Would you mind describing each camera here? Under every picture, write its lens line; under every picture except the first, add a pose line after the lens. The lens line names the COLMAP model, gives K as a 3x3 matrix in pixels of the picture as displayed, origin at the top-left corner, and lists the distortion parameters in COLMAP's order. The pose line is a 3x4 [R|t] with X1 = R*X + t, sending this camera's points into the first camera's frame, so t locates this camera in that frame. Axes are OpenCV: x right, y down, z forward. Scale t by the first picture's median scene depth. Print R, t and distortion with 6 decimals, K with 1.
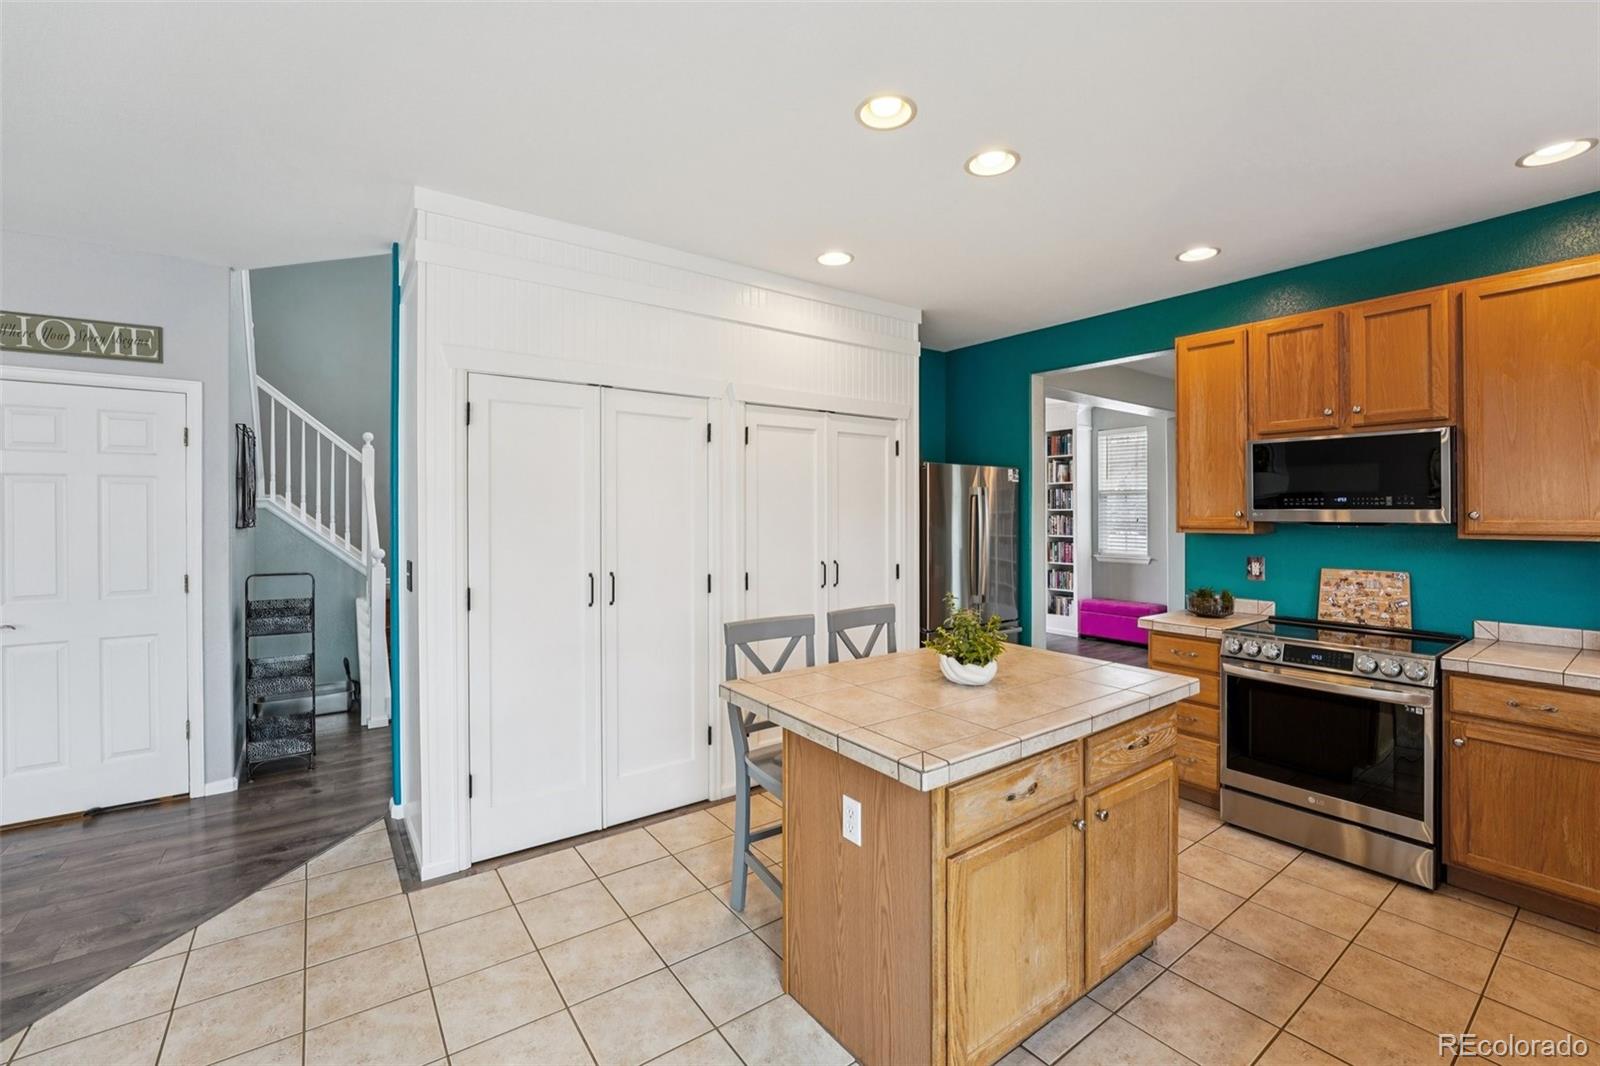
lens RADIAL K [[668.4, 0, 798.9], [0, 668.4, 513.2], [0, 0, 1]] dist [-0.043561, 0.015133]
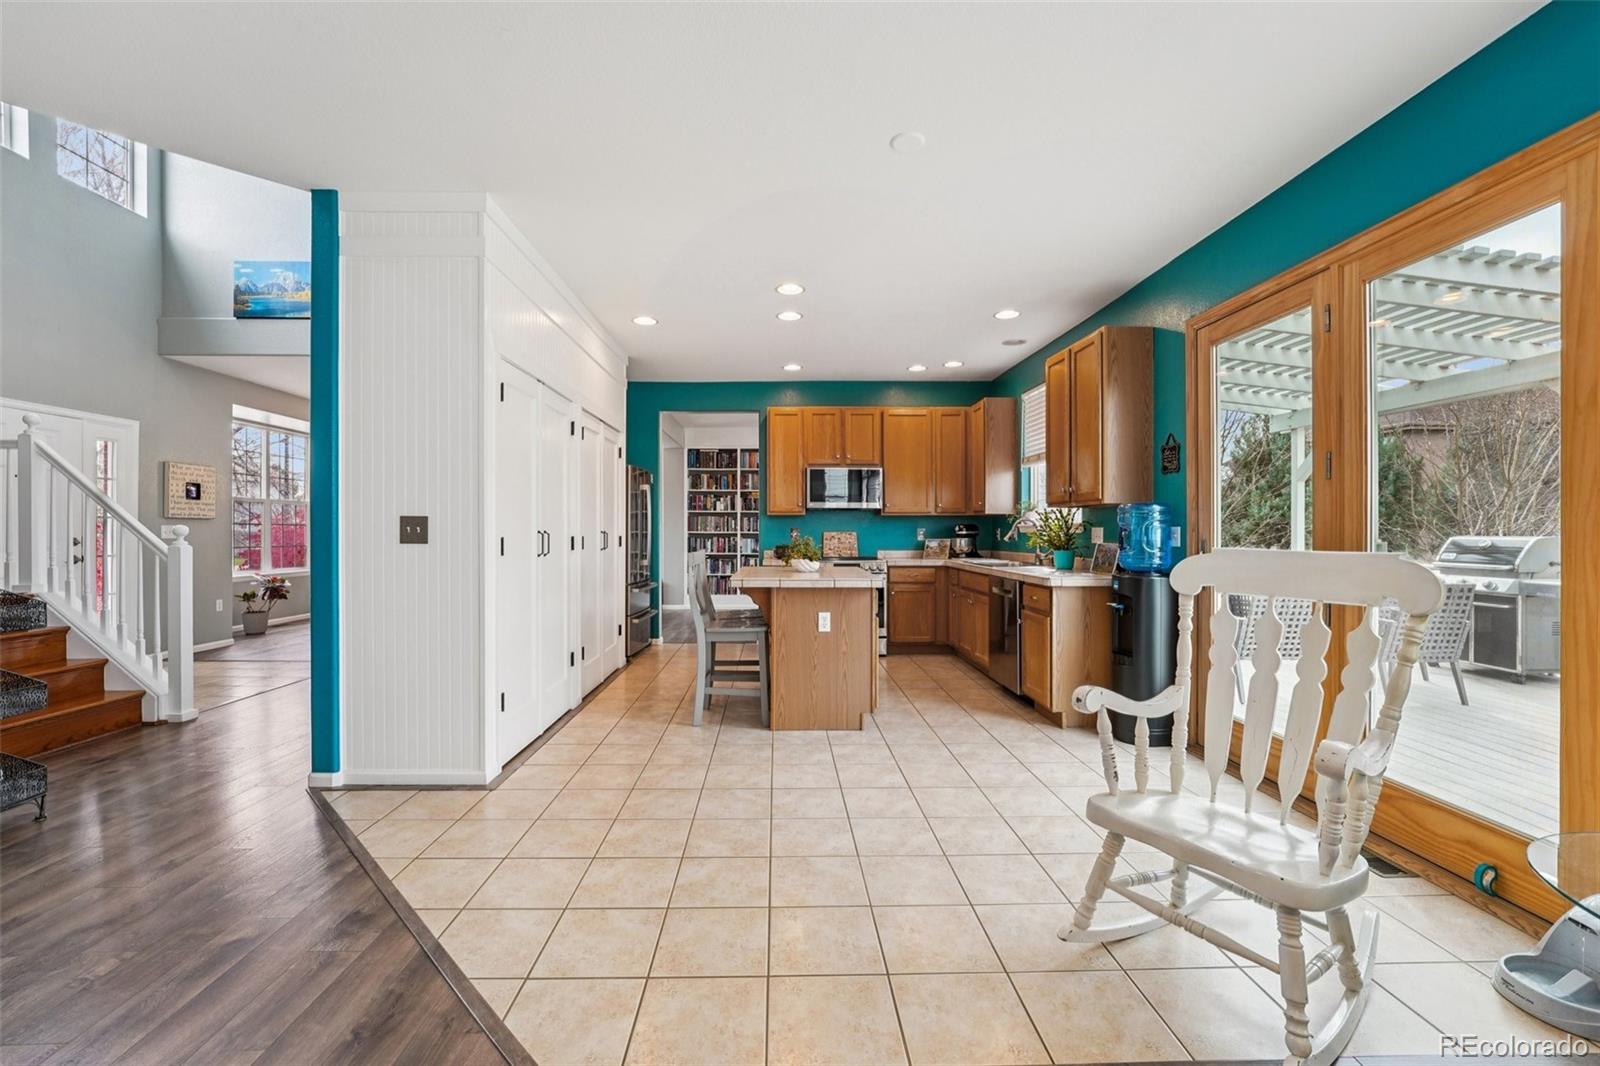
lens RADIAL K [[639.9, 0, 800.0], [0, 639.9, 533.0], [0, 0, 1]] dist [-0.000451, -0.000044]
pose [[0.569999, -0.003398, 0.821638, -1.075251], [-0.002218, 0.999981, 0.005674, 0.091401], [-0.821643, -0.005057, 0.569981, -0.104565]]
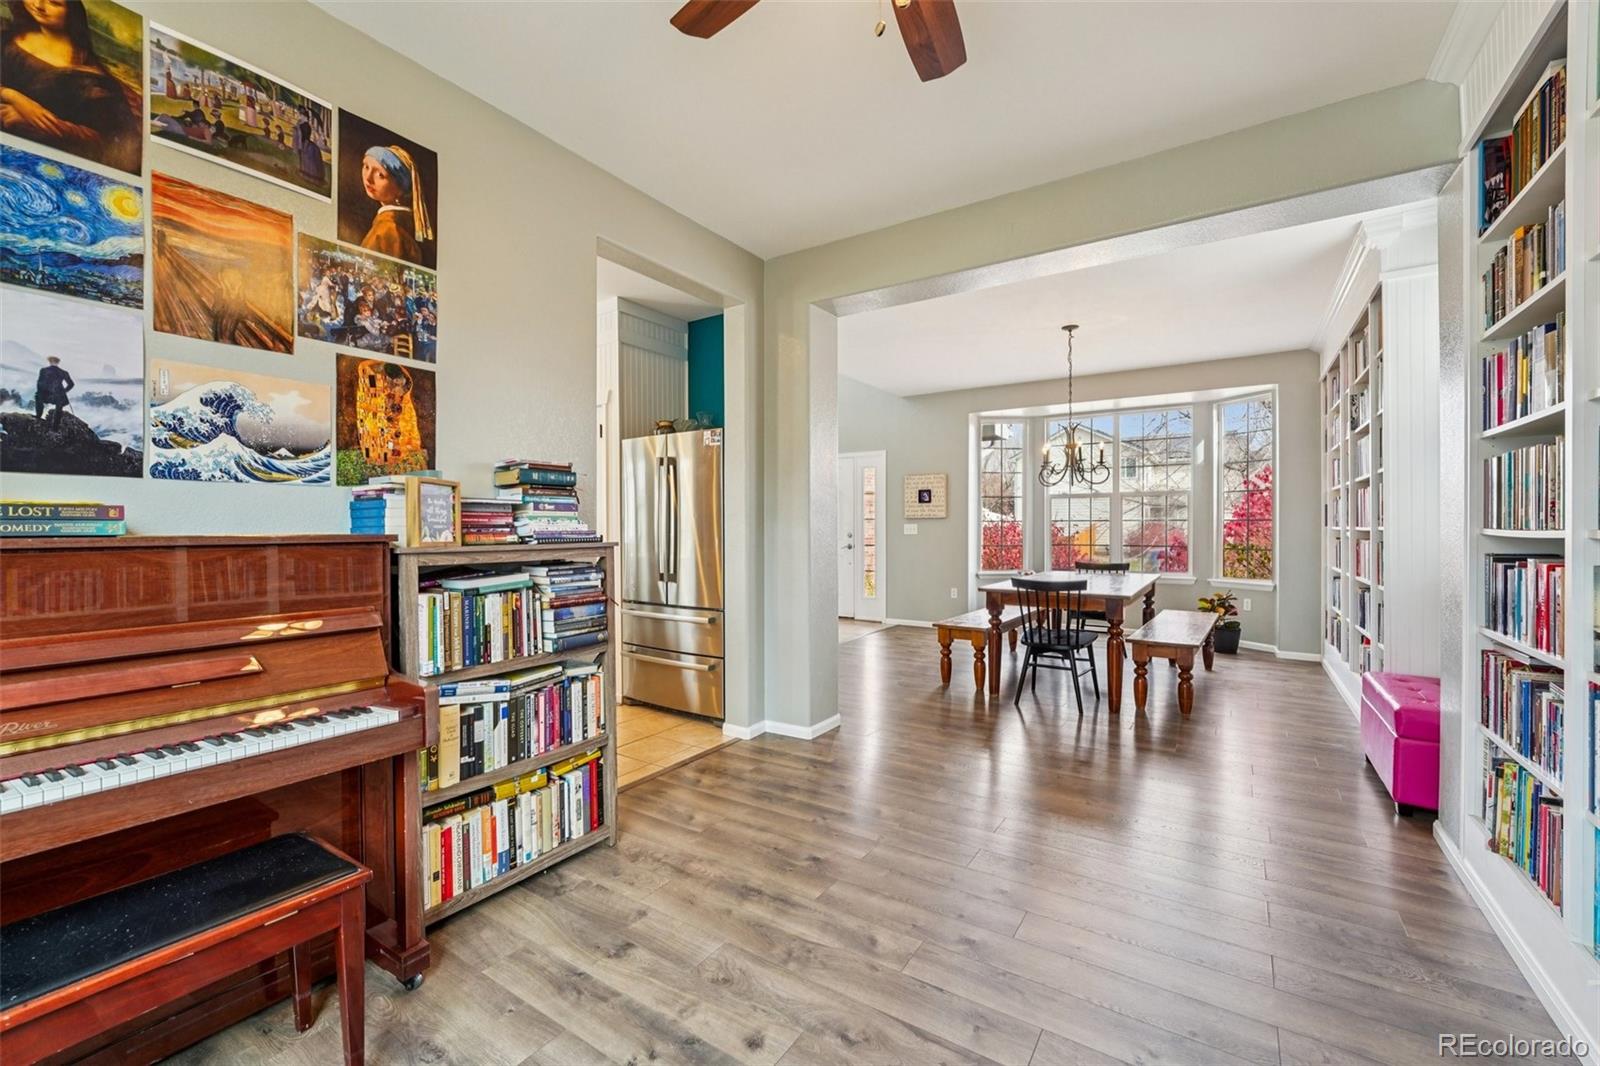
lens RADIAL K [[659.5, 0, 800.0], [0, 659.5, 533.0], [0, 0, 1]] dist [-0.001489, -0.000195]
pose [[0.348473, 0.003423, -0.937312, 1.990070], [0.005559, 0.999968, 0.005718, 0.101845], [0.937302, -0.007203, 0.348443, 1.379506]]
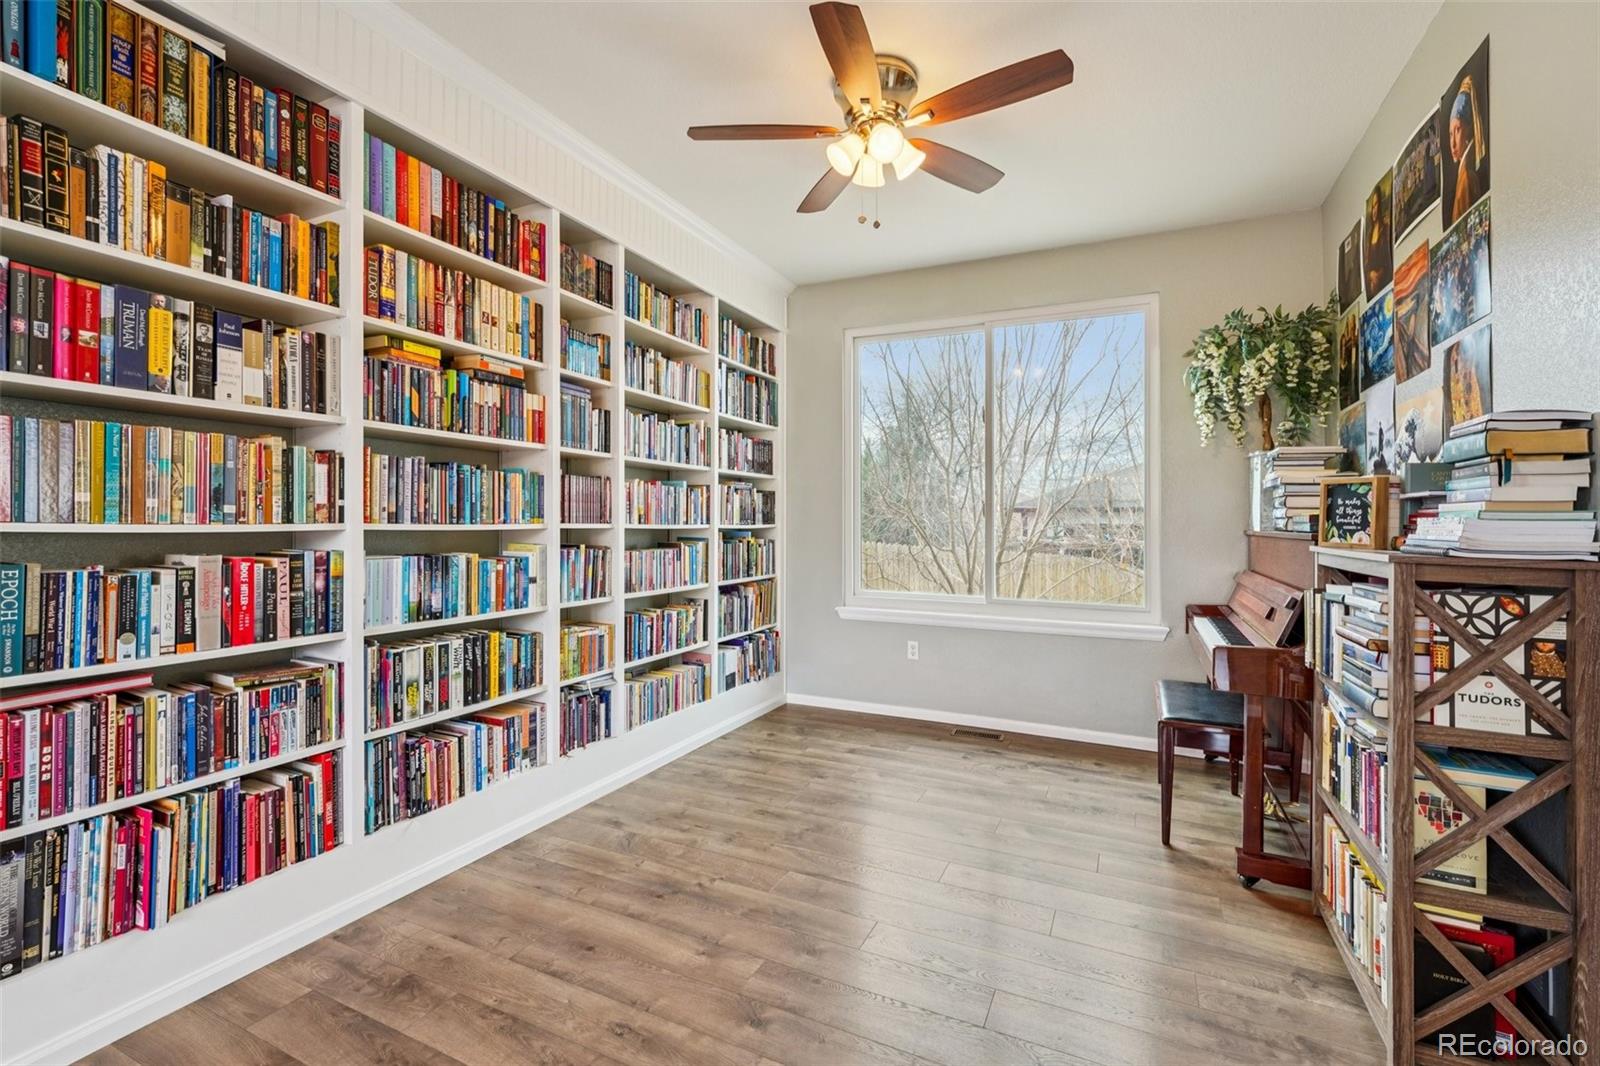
lens RADIAL K [[705.3, 0, 797.5], [0, 705.3, 515.4], [0, 0, 1]] dist [-0.000901, -0.000200]
pose [[-0.474574, -0.000117, 0.880215, 0.754323], [-0.011281, 0.999919, -0.005949, 0.095223], [-0.880143, -0.012753, -0.474537, 2.159672]]
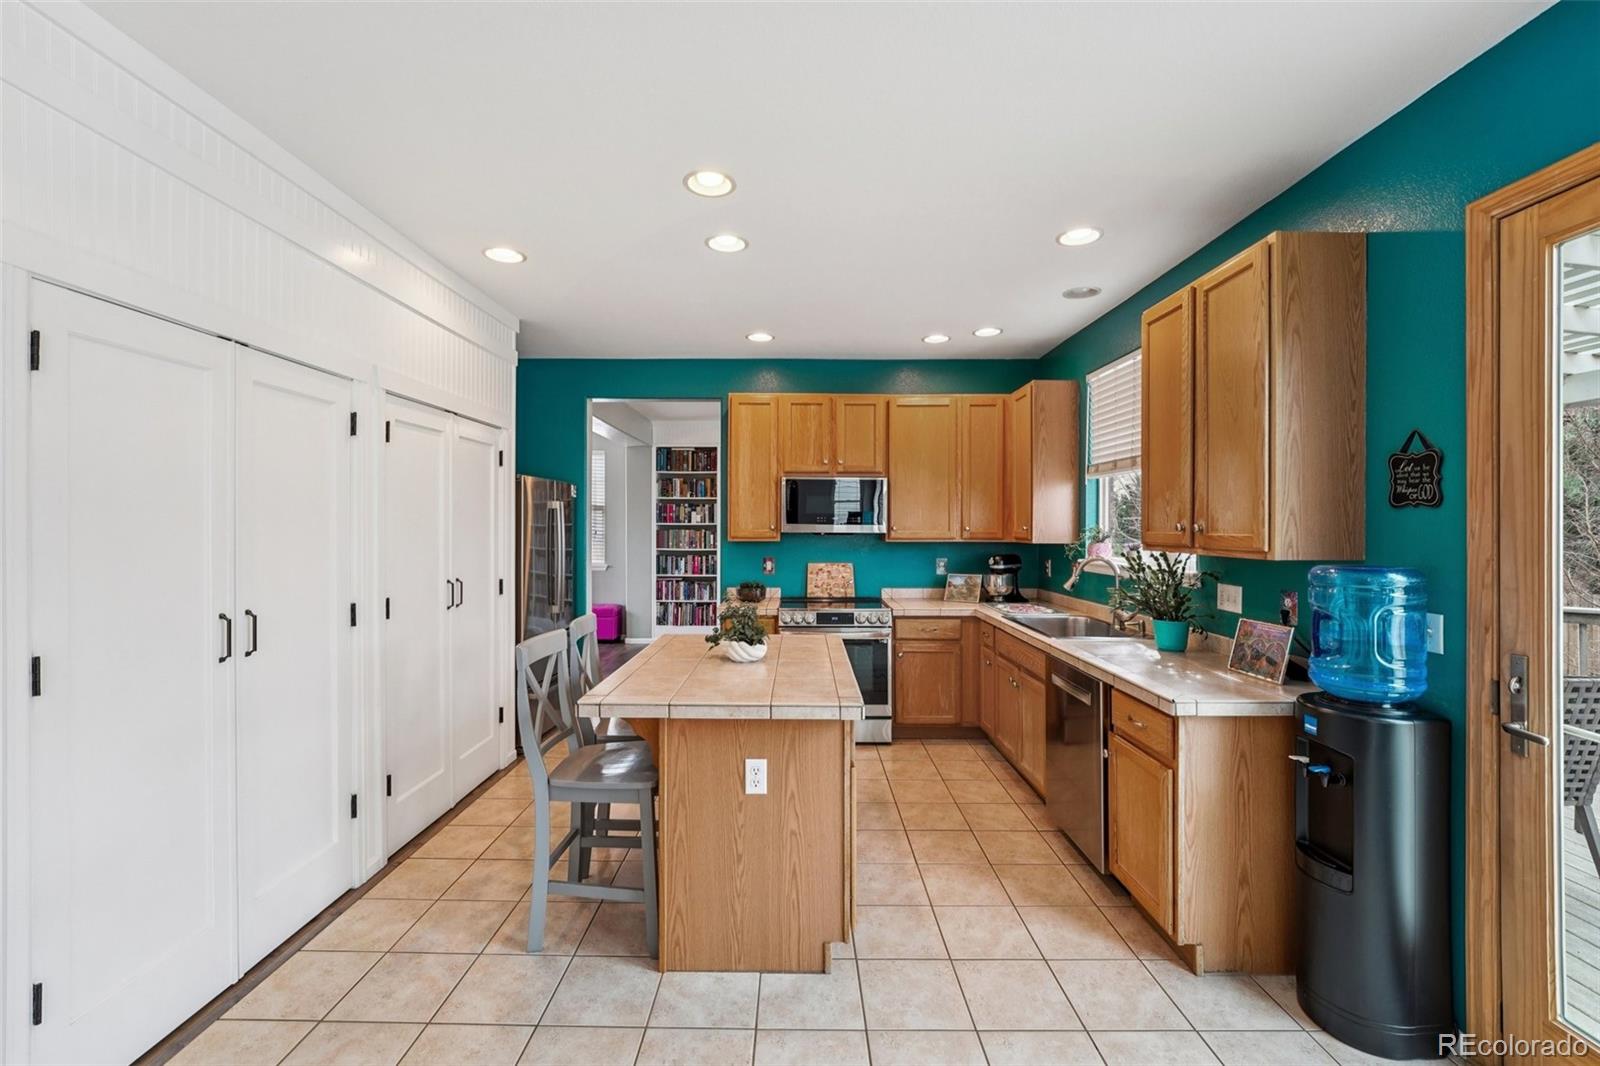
lens RADIAL K [[659.5, 0, 800.0], [0, 659.5, 533.0], [0, 0, 1]] dist [-0.001489, -0.000195]
pose [[0.595432, -0.006247, 0.803382, -0.525561], [-0.004486, 0.999928, 0.011100, -0.002748], [-0.803394, -0.010213, 0.595361, 0.126951]]
